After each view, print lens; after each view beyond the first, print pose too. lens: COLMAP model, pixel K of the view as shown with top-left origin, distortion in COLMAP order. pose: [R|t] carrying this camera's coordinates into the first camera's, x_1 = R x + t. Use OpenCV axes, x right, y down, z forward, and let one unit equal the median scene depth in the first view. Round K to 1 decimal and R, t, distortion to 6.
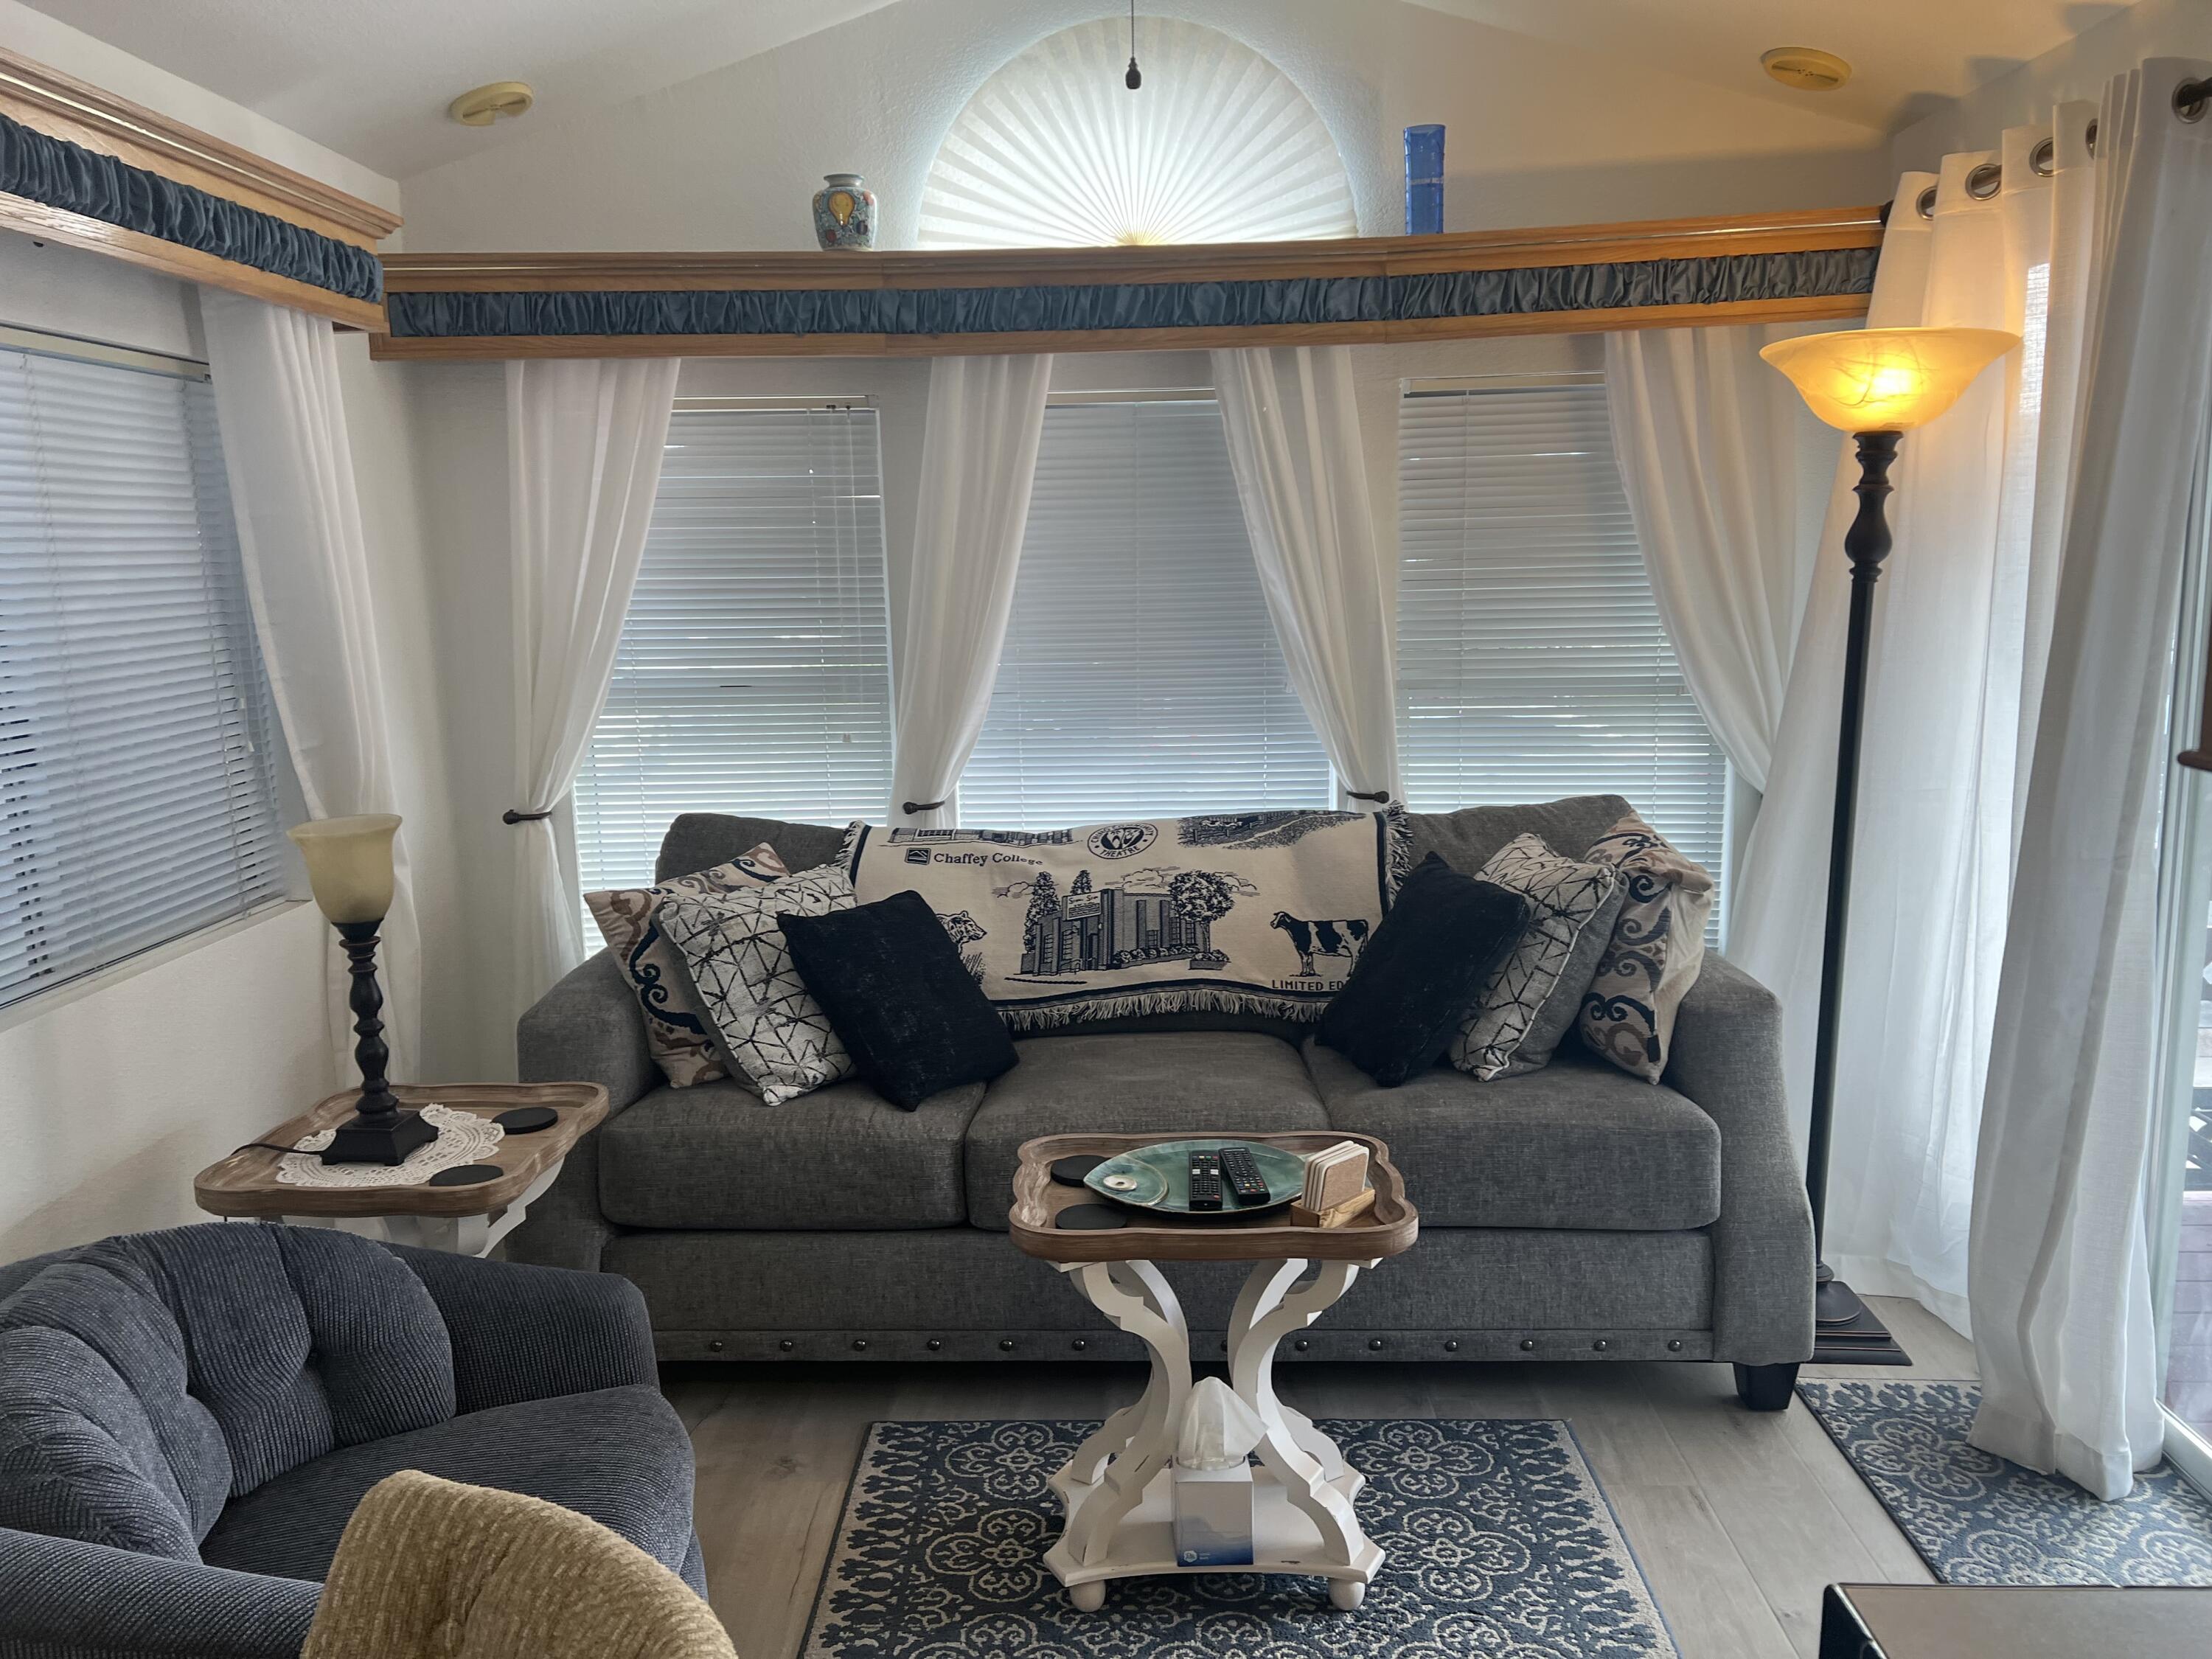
lens RADIAL K [[1657.7, 0, 1076.8], [0, 1657.7, 825.8], [0, 0, 1]] dist [0.055255, -0.060976]
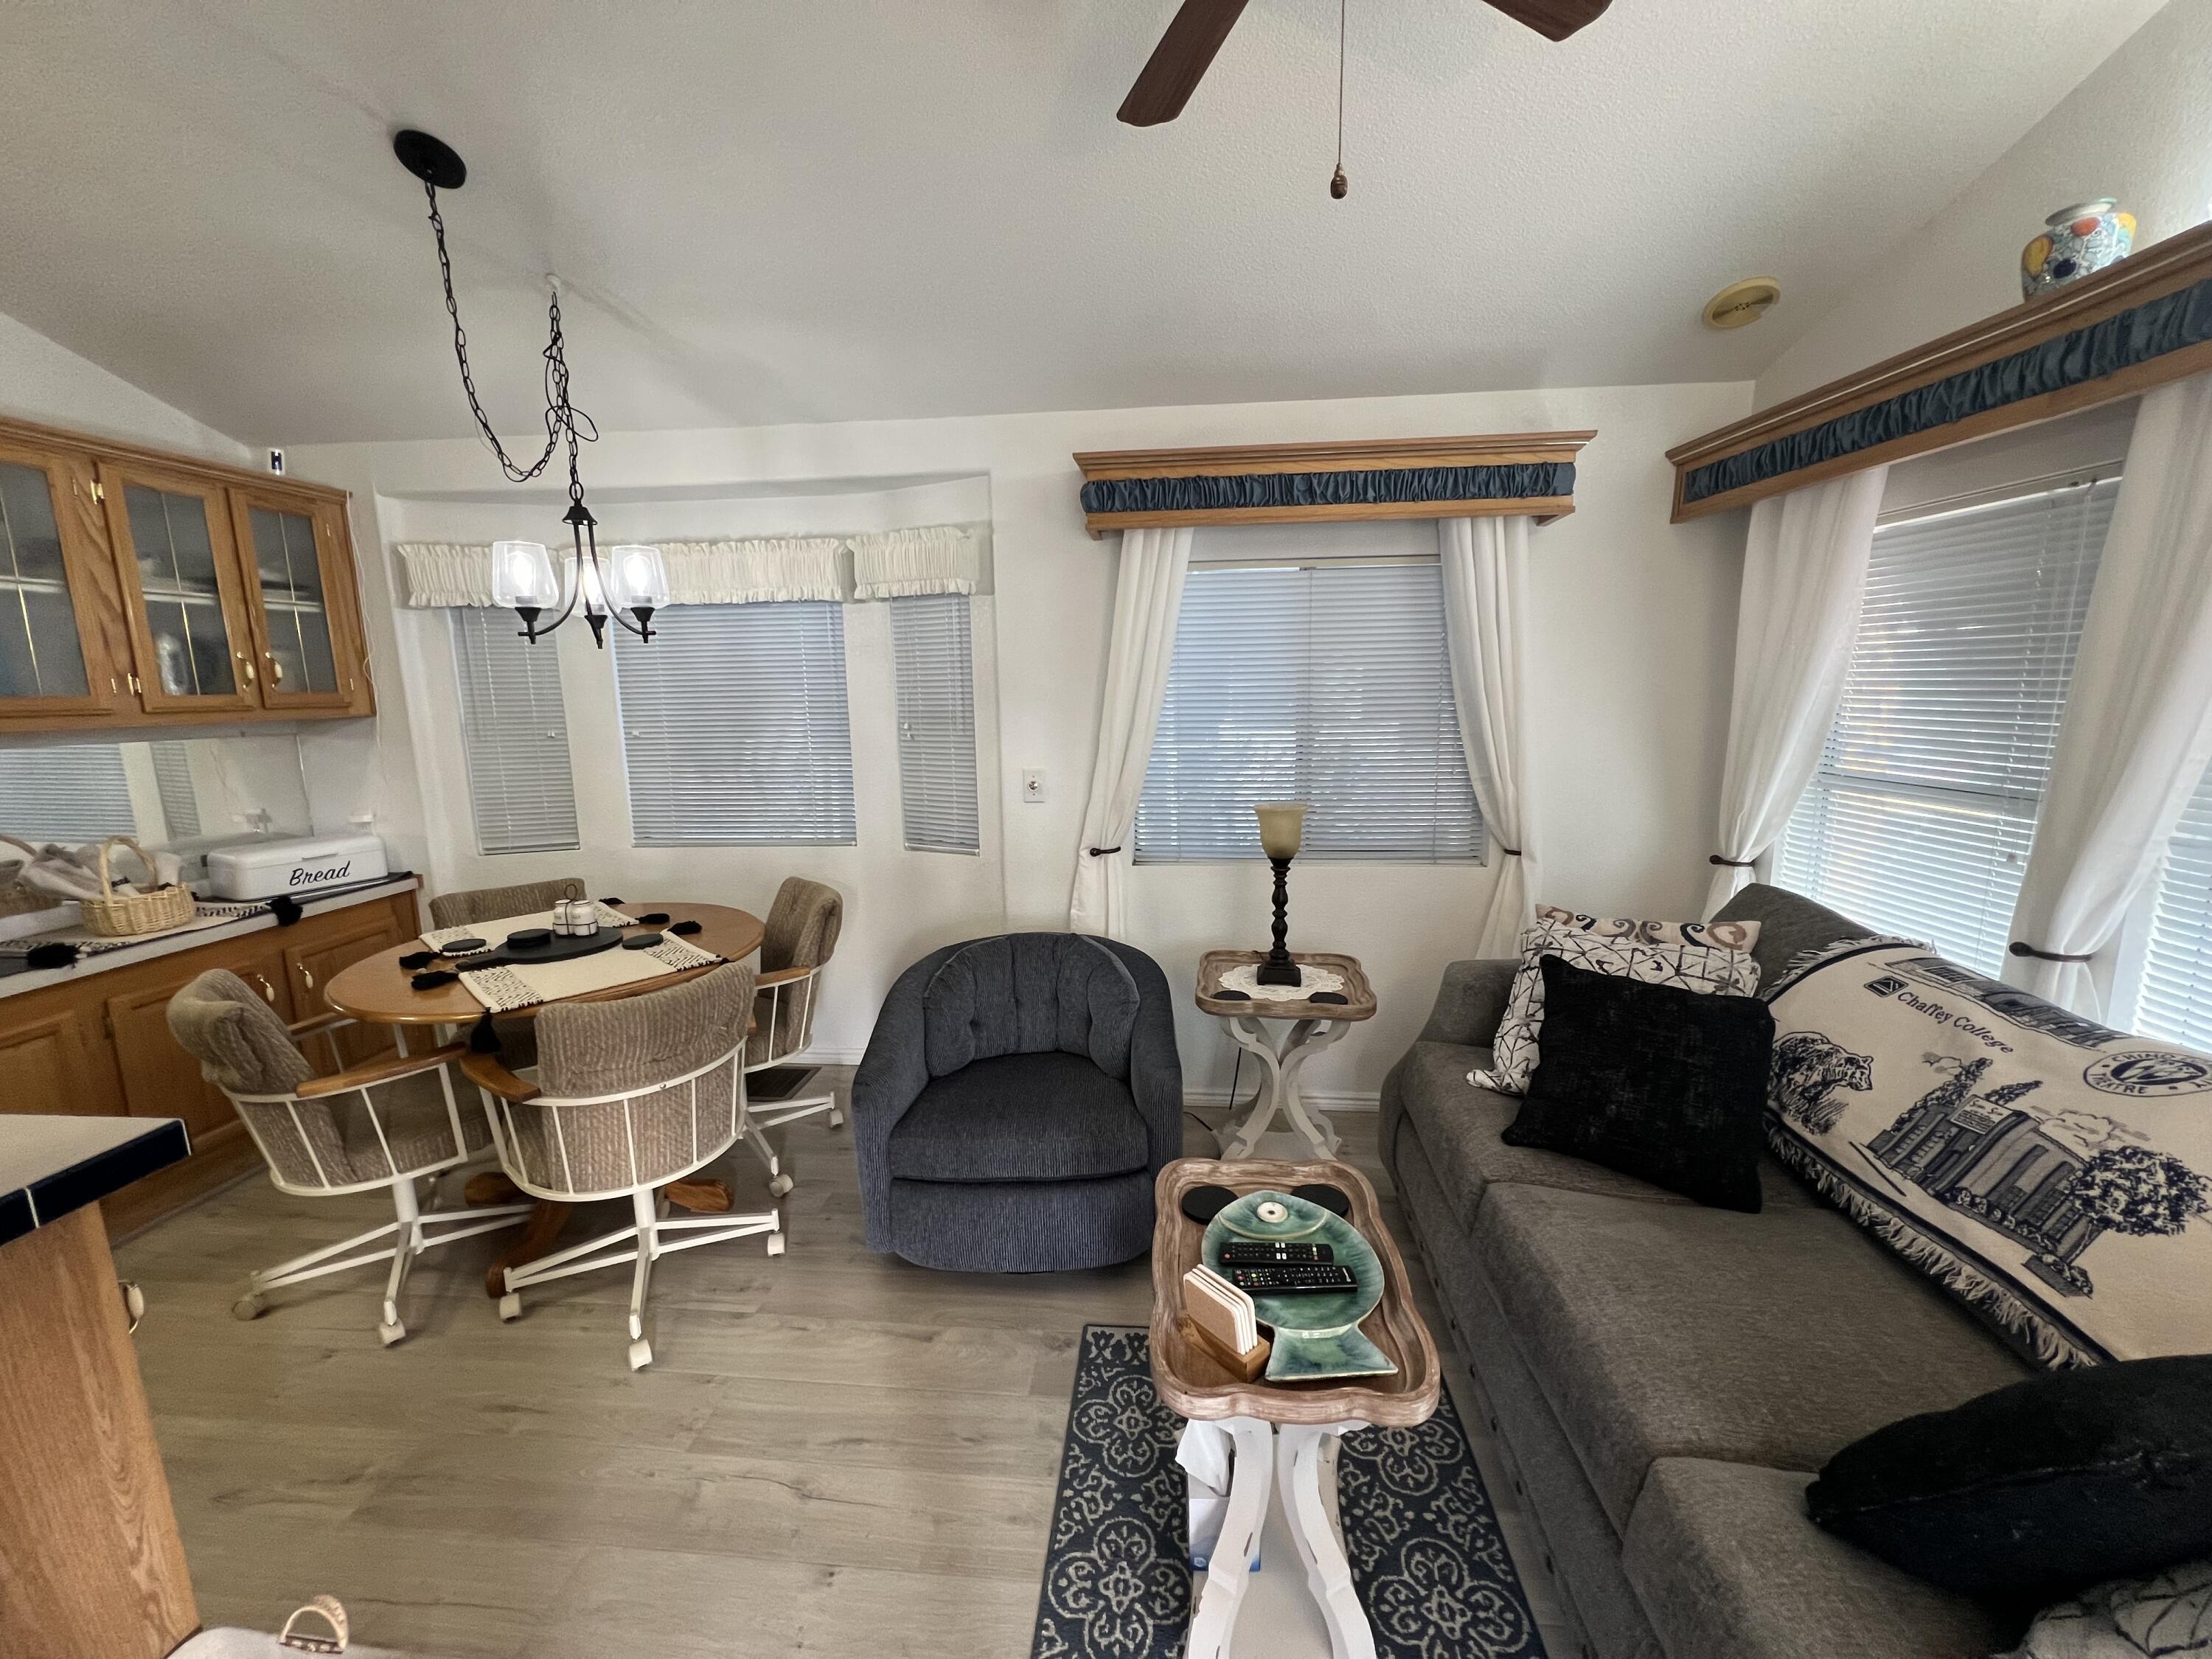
lens RADIAL K [[882.7, 0, 1109.3], [0, 882.7, 843.6], [0, 0, 1]] dist [-0.001172, 0.000731]
pose [[-0.047944, 0.201147, -0.978387, 0.403960], [-0.155476, 0.966072, 0.206234, -0.096374], [0.986676, 0.162003, -0.015043, 0.604121]]
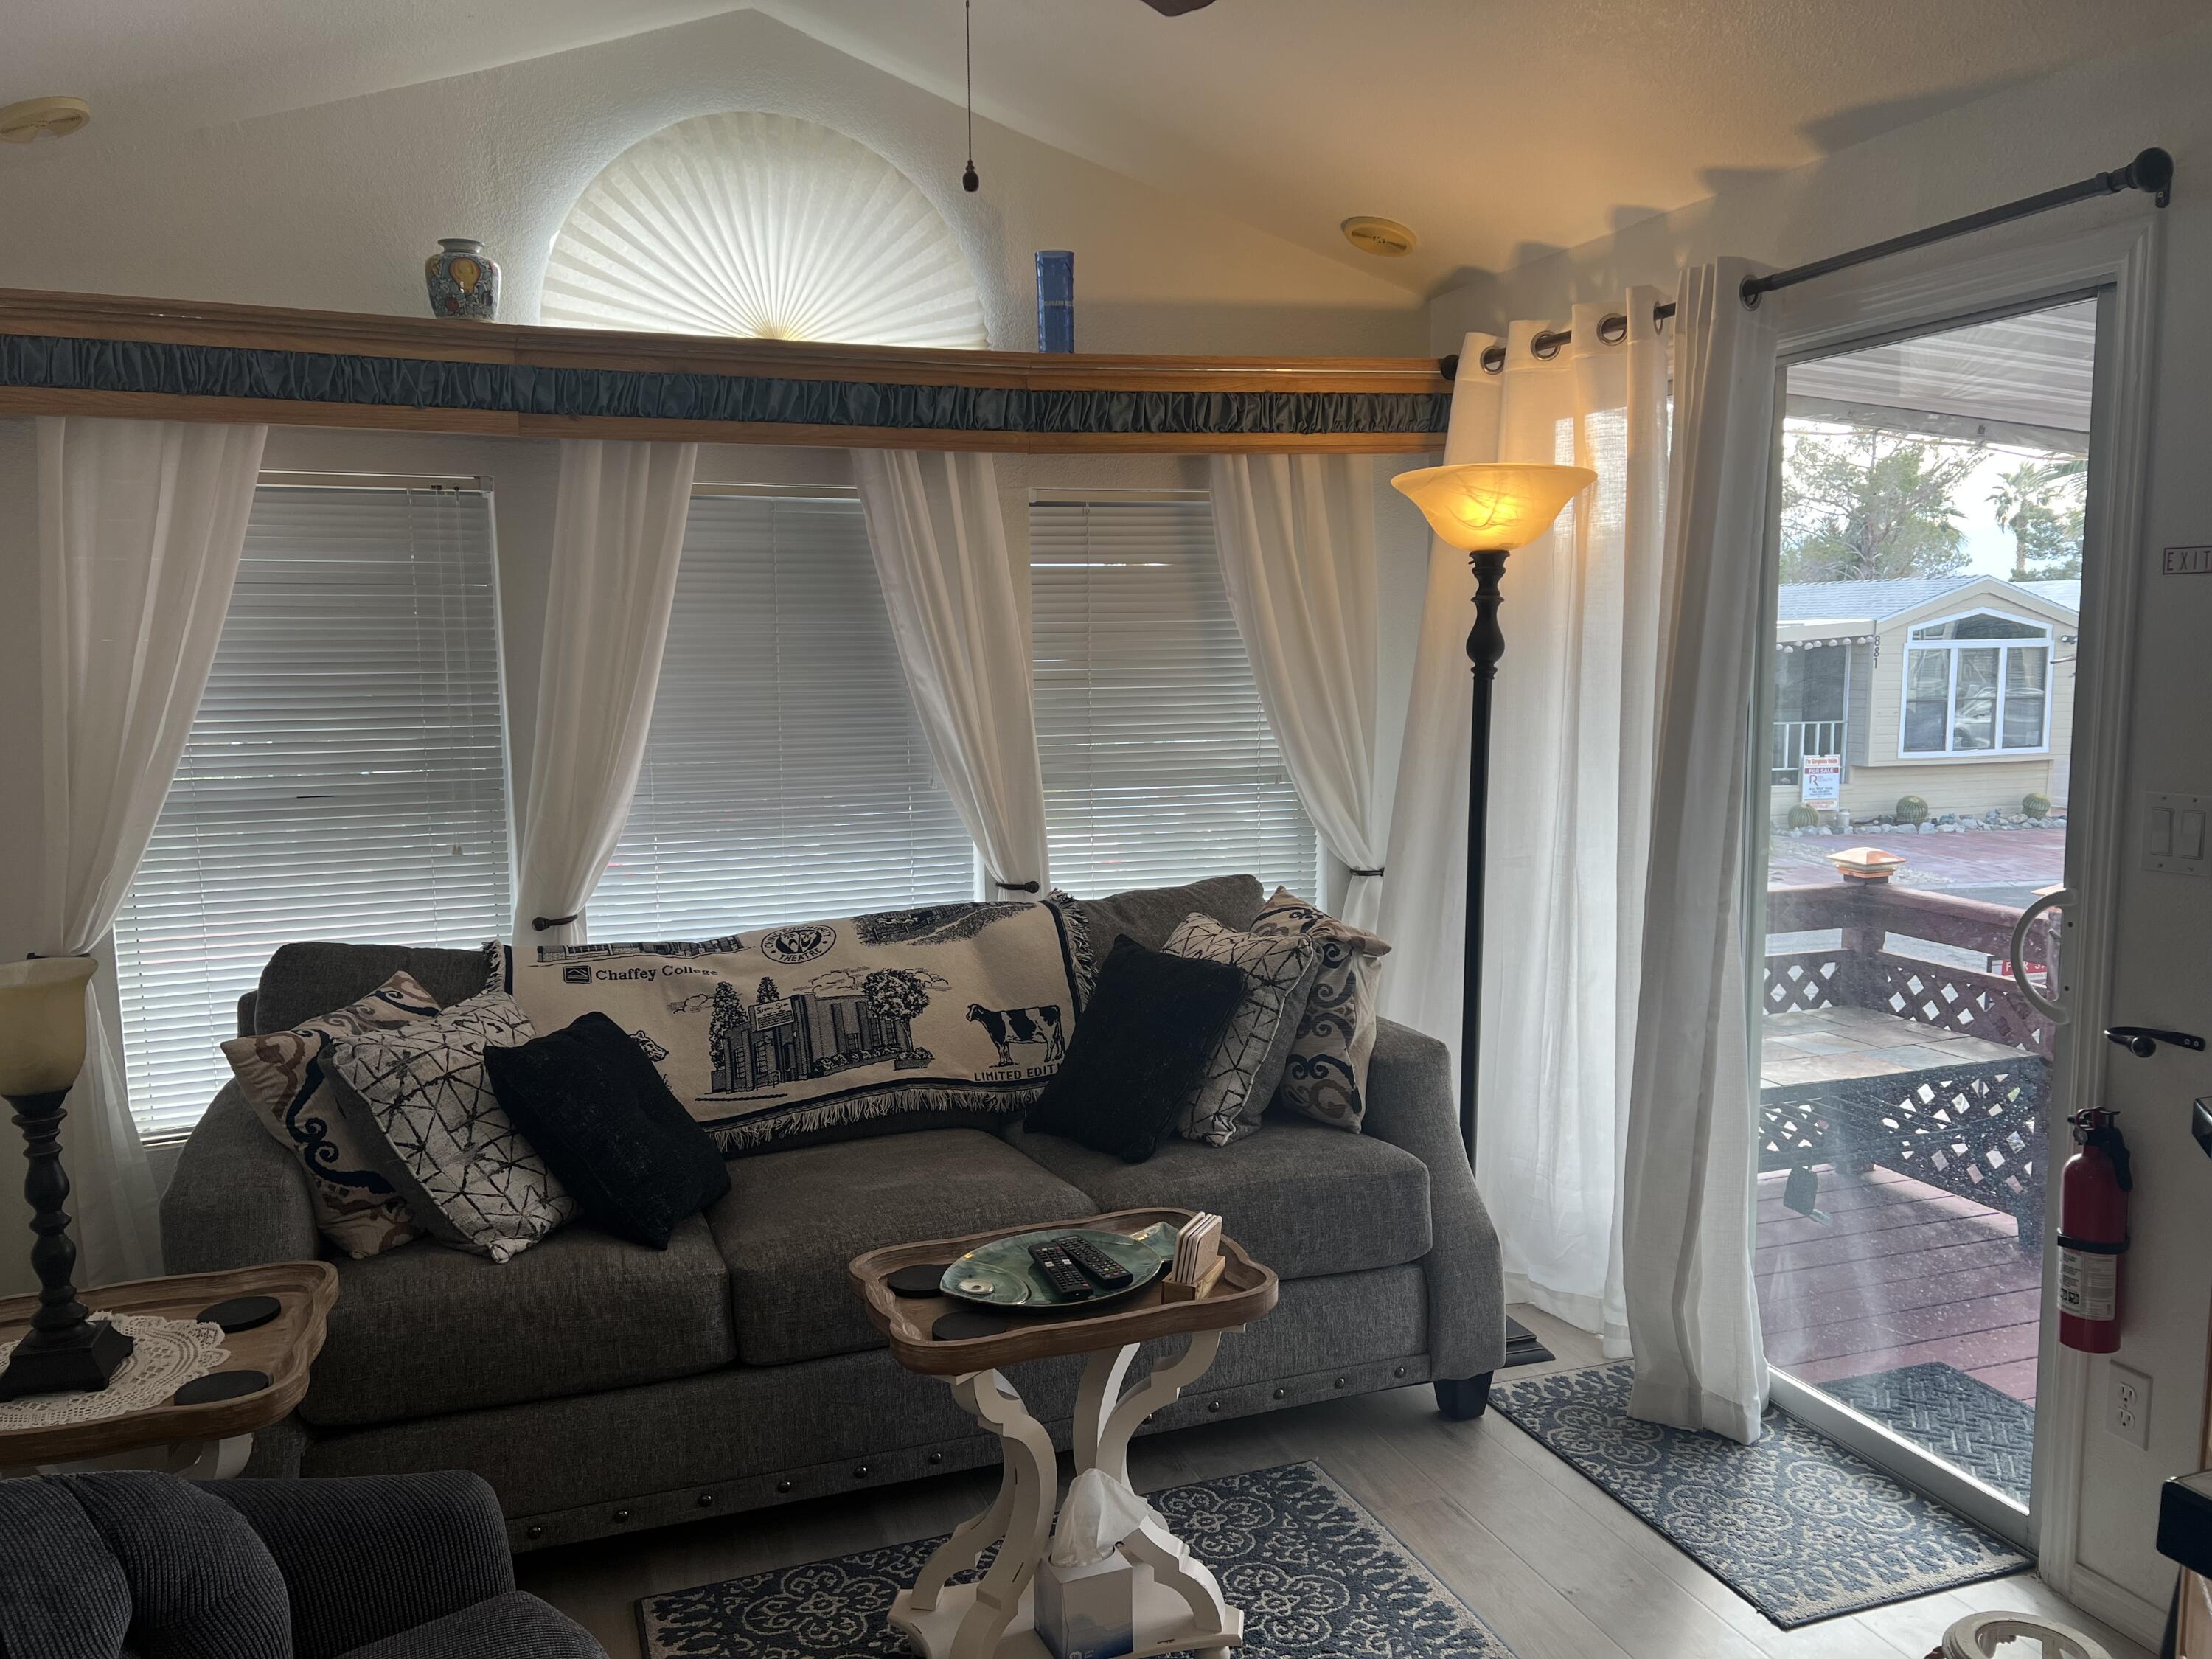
lens RADIAL K [[1657.7, 0, 1093.4], [0, 1657.7, 843.2], [0, 0, 1]] dist [0.055255, -0.060976]
pose [[0.925445, -0.036787, 0.377092, -0.188057], [0.056355, 0.997569, -0.040987, -0.000520], [-0.374668, 0.059183, 0.925268, 0.037385]]
